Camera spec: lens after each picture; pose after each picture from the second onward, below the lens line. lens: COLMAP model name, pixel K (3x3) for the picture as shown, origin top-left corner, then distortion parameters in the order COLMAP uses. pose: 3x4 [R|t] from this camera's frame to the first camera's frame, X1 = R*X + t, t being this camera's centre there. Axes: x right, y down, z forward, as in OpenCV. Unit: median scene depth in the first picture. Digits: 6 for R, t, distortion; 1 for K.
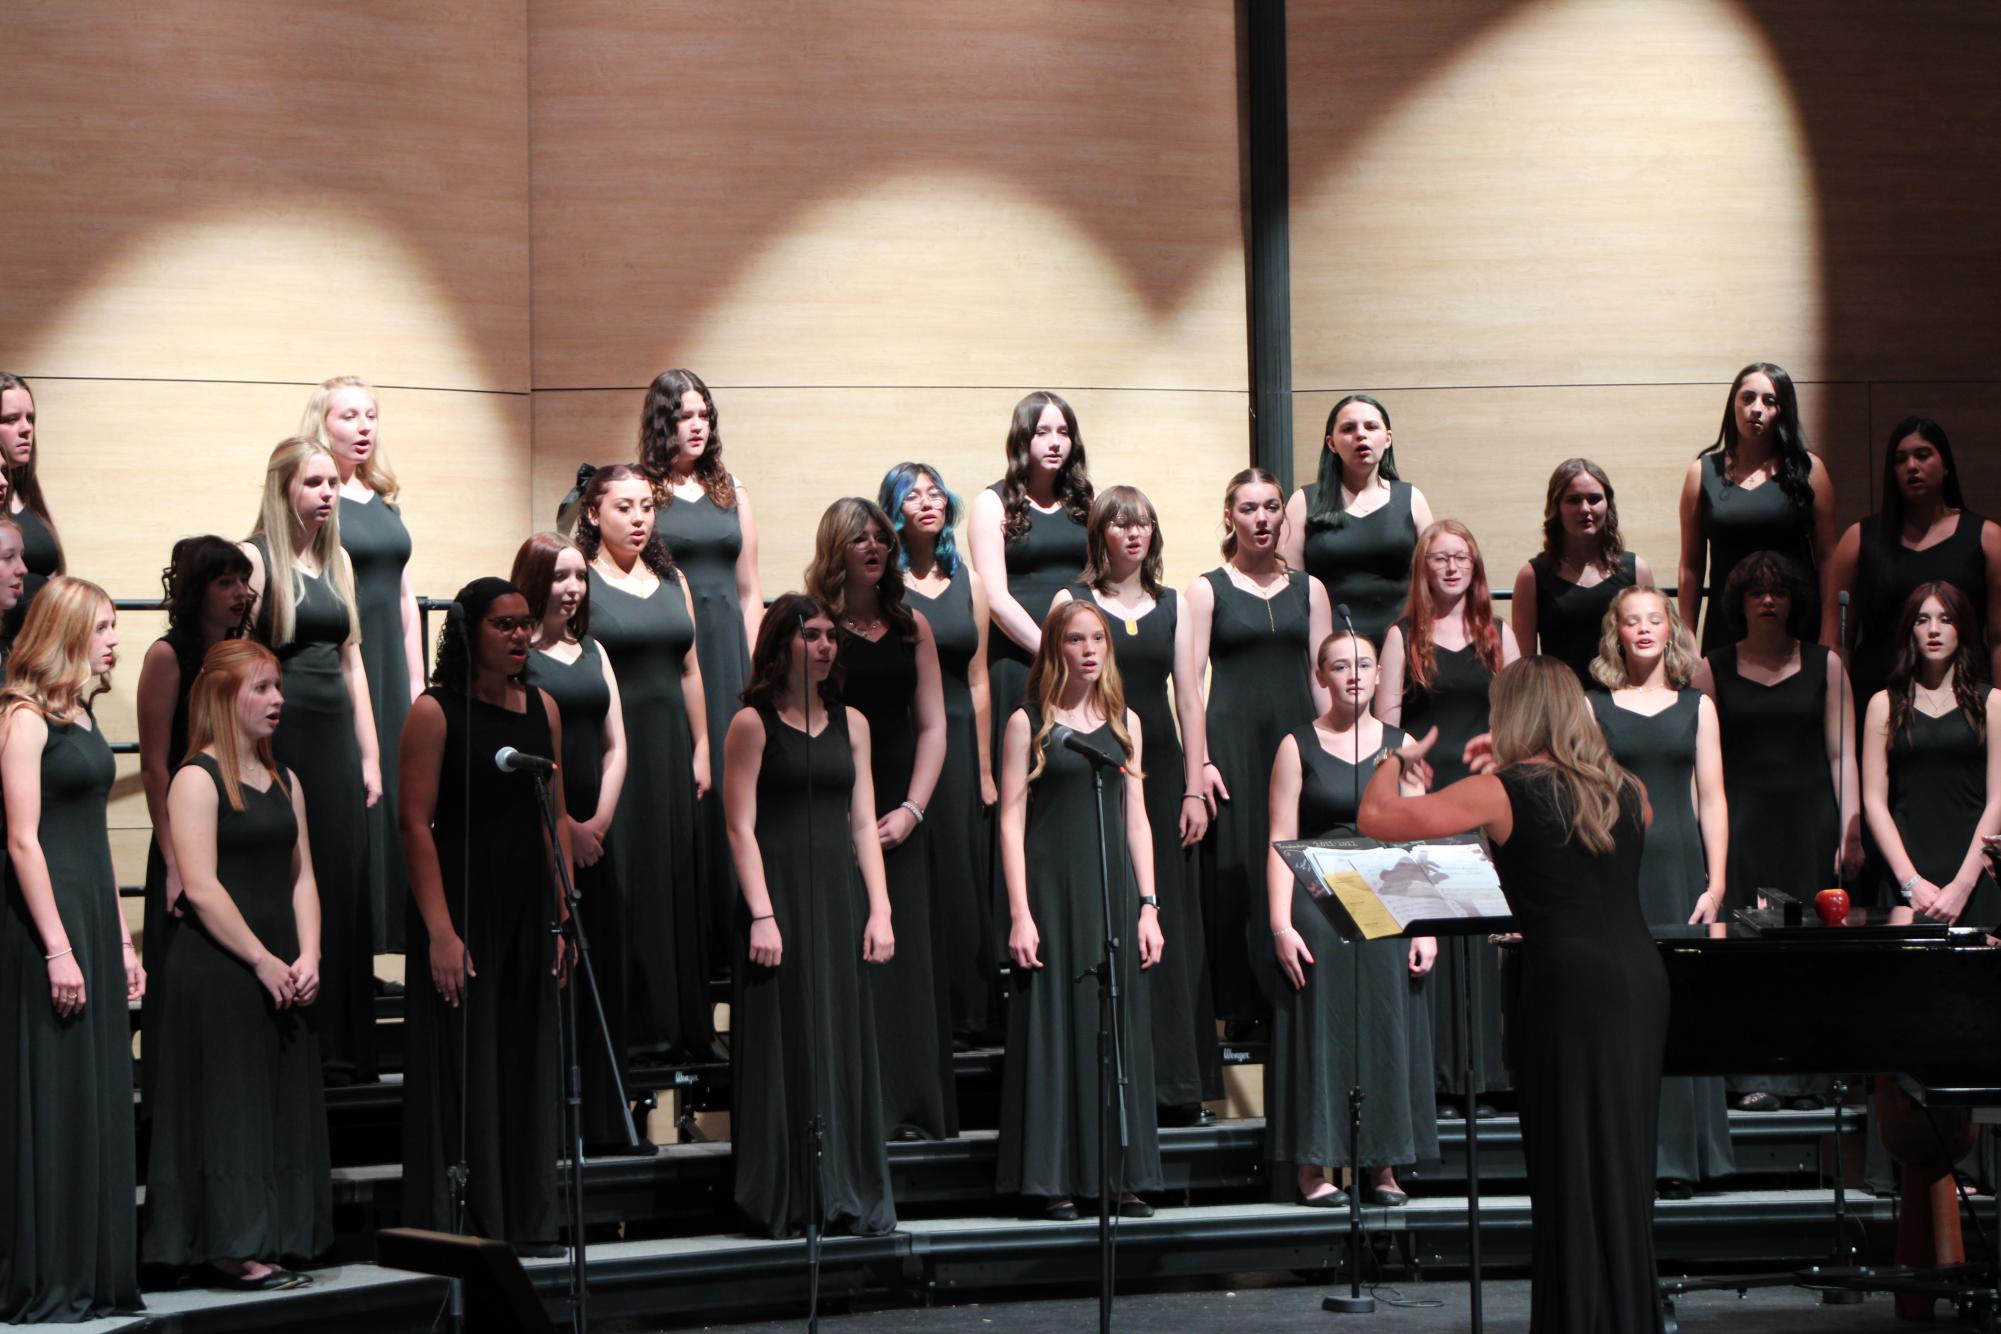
lens RADIAL K [[7033.7, 0, 1000.5], [0, 7033.7, 663.0], [0, 0, 1]] dist [-0.071573, -1.131503]
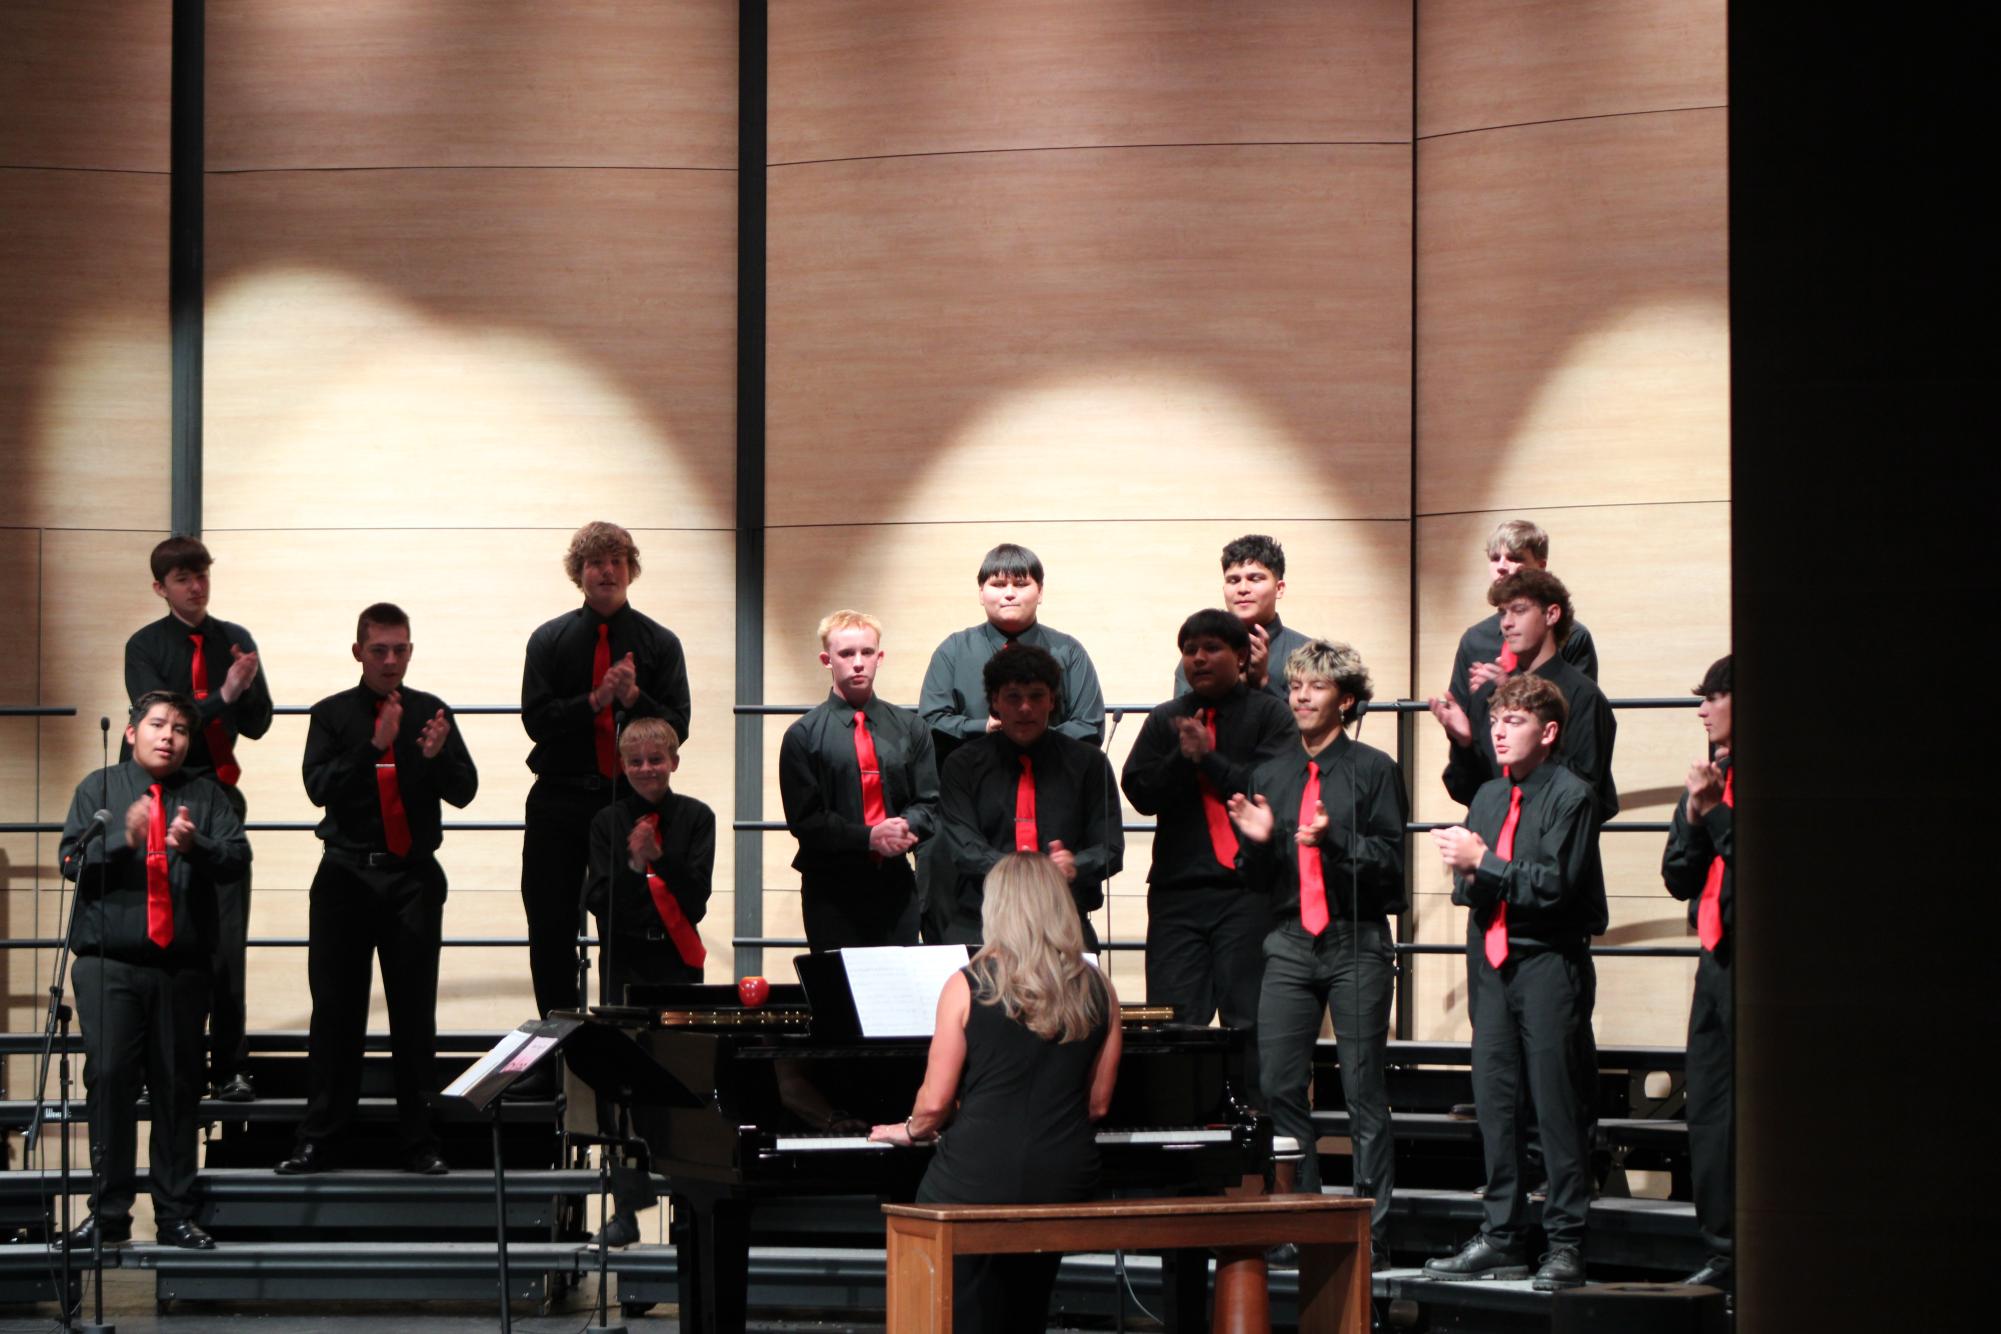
lens RADIAL K [[7033.7, 0, 1000.5], [0, 7033.7, 663.0], [0, 0, 1]] dist [-0.071573, -1.131503]
pose [[0.465613, -0.004219, -0.884979, 0.899500], [-0.000648, 0.999987, -0.005108, -0.009454], [0.884988, 0.002952, 0.465604, 0.416683]]
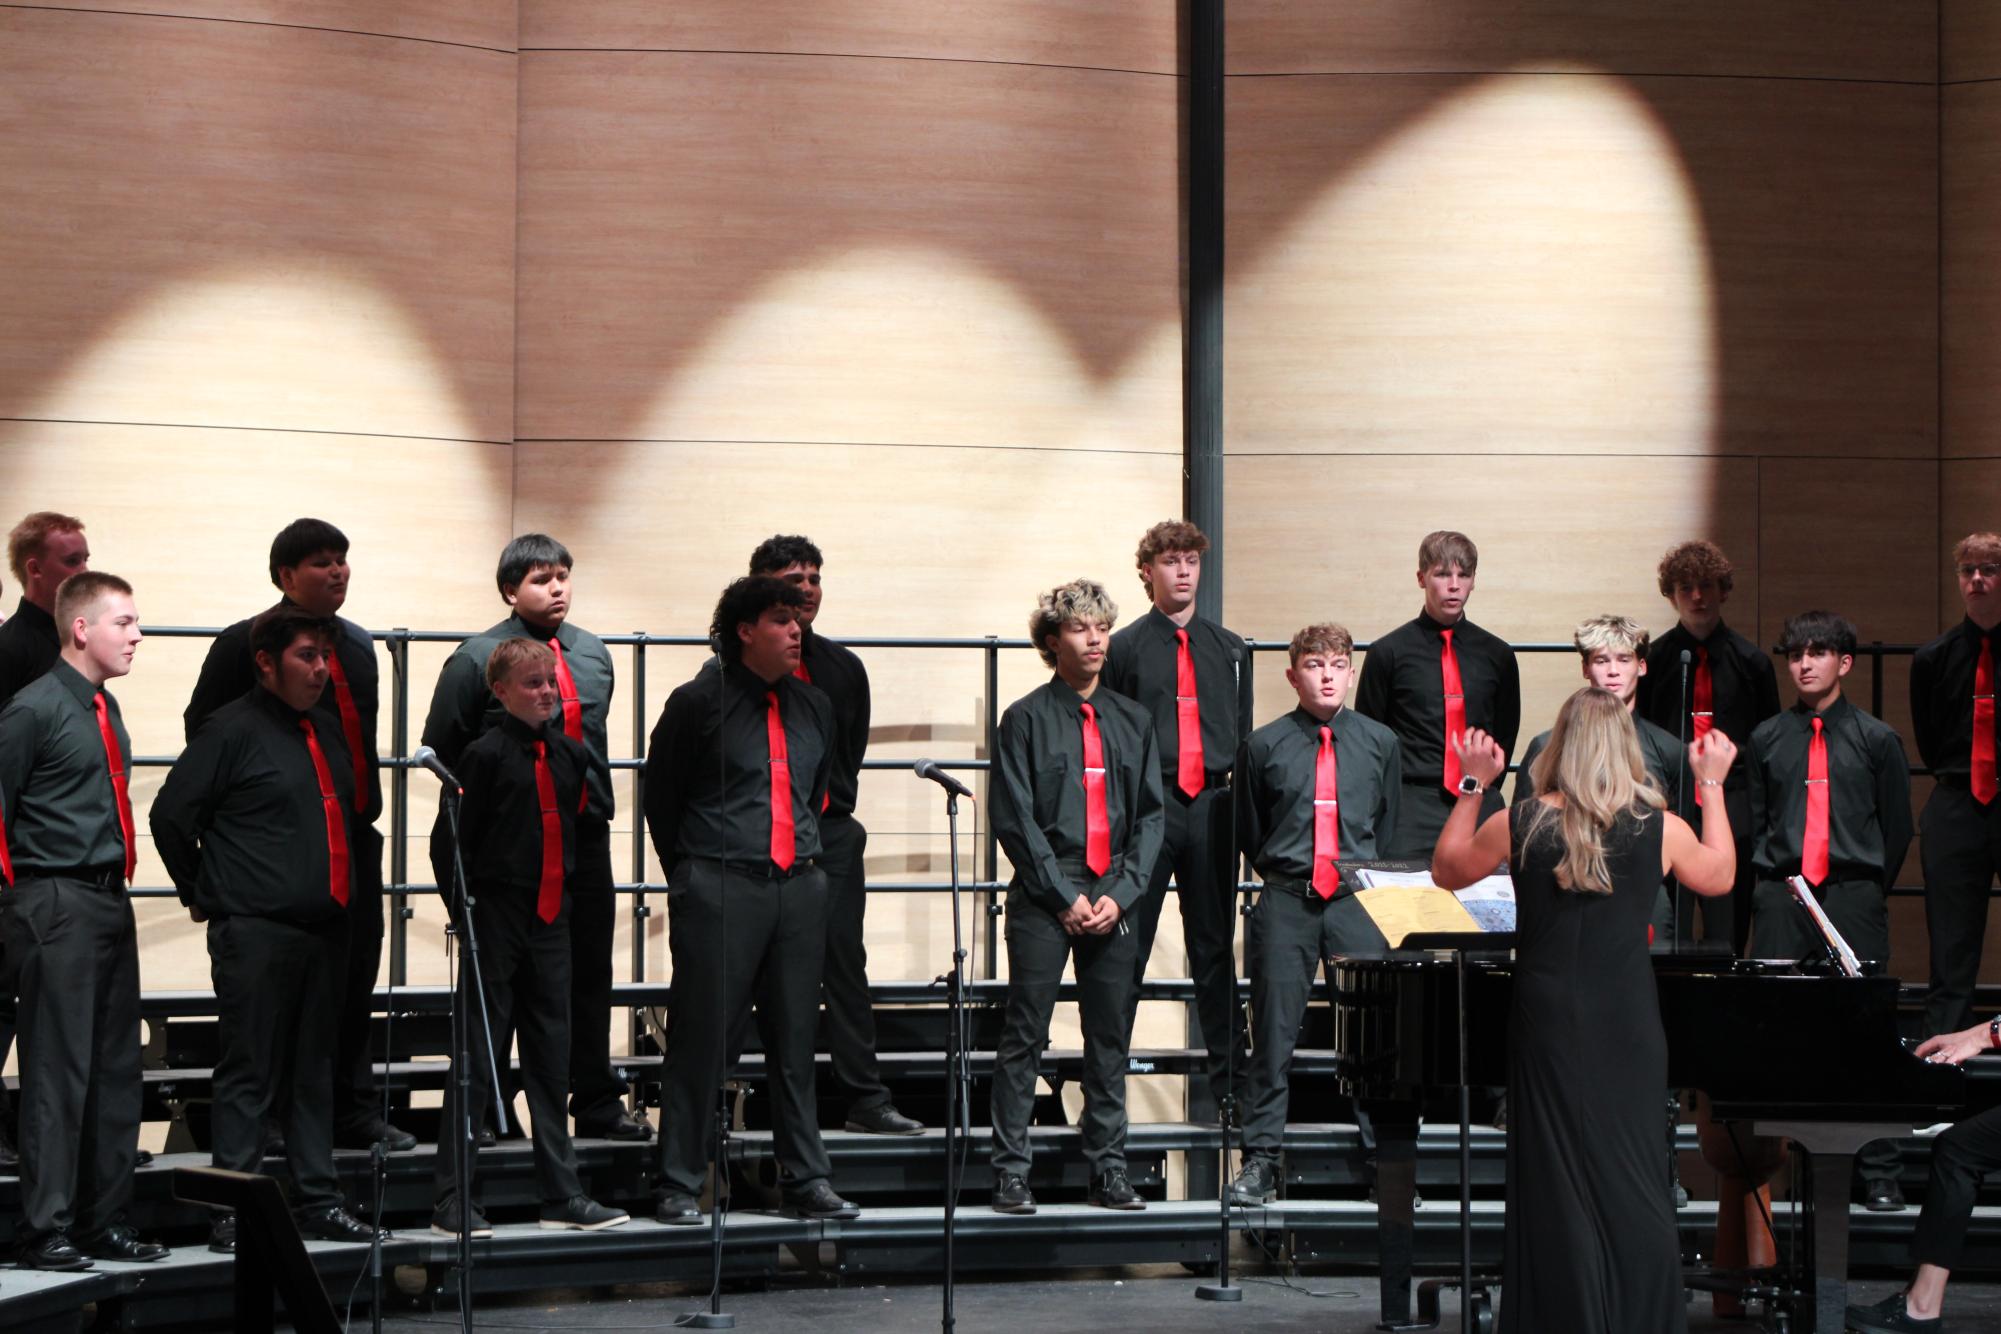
lens RADIAL K [[7033.7, 0, 1000.5], [0, 7033.7, 663.0], [0, 0, 1]] dist [-0.071573, -1.131503]
pose [[0.999476, 0.020675, -0.024924, 0.036193], [-0.020801, 0.999772, -0.004787, -0.000751], [0.024819, 0.005303, 0.999678, -0.084103]]
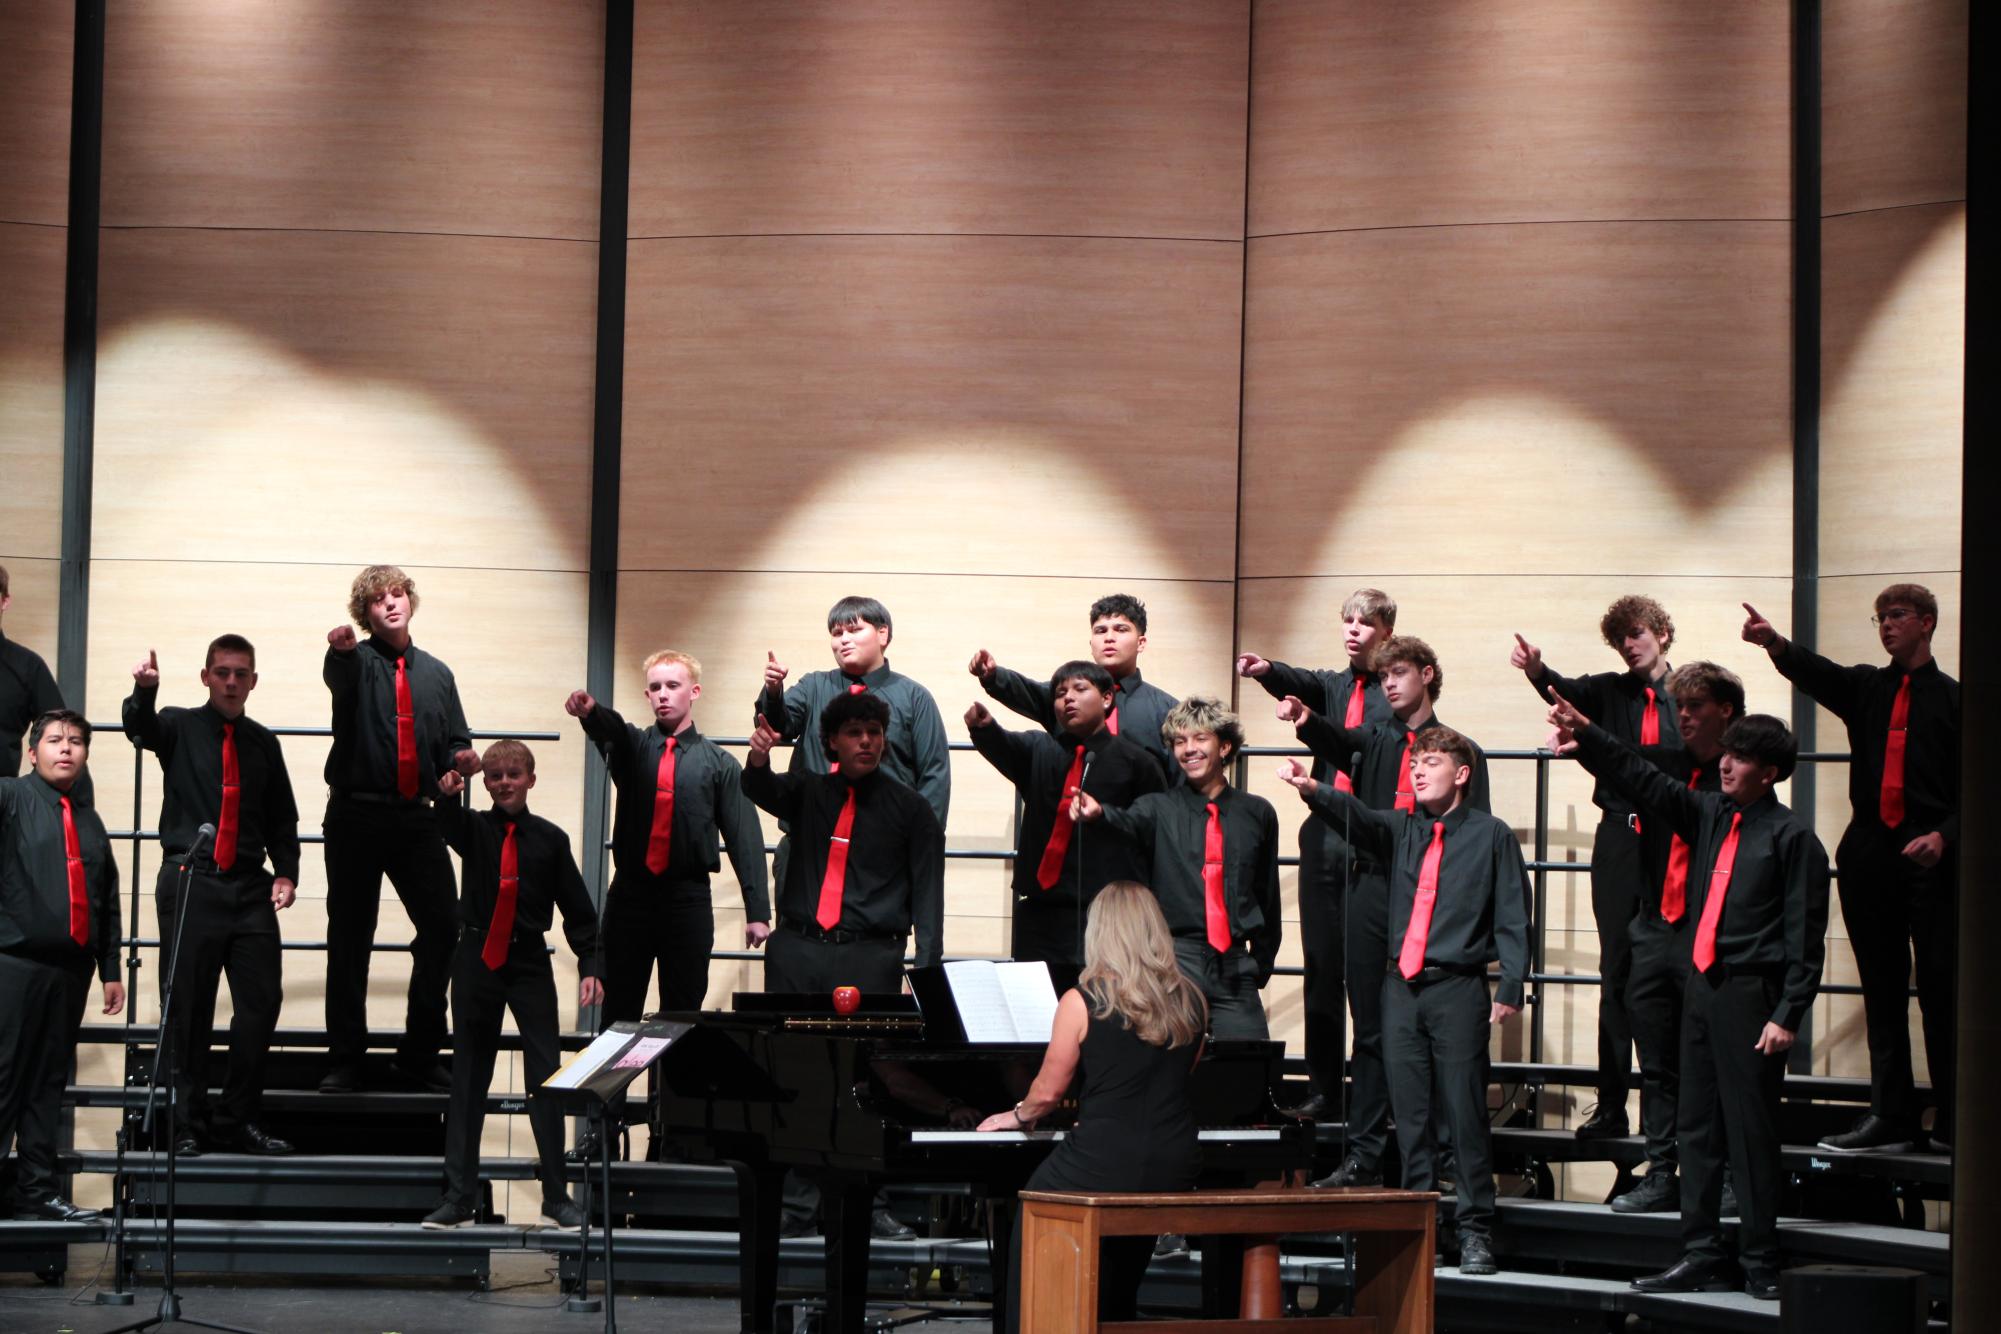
lens RADIAL K [[6994.6, 0, 991.7], [0, 6994.6, 667.8], [0, 0, 1]] dist [-0.130481, 0.494591]
pose [[0.589650, 0.008511, -0.807614, 0.909098], [-0.024580, 0.999670, -0.007412, -0.012684], [0.807285, 0.024221, 0.589665, 0.233958]]
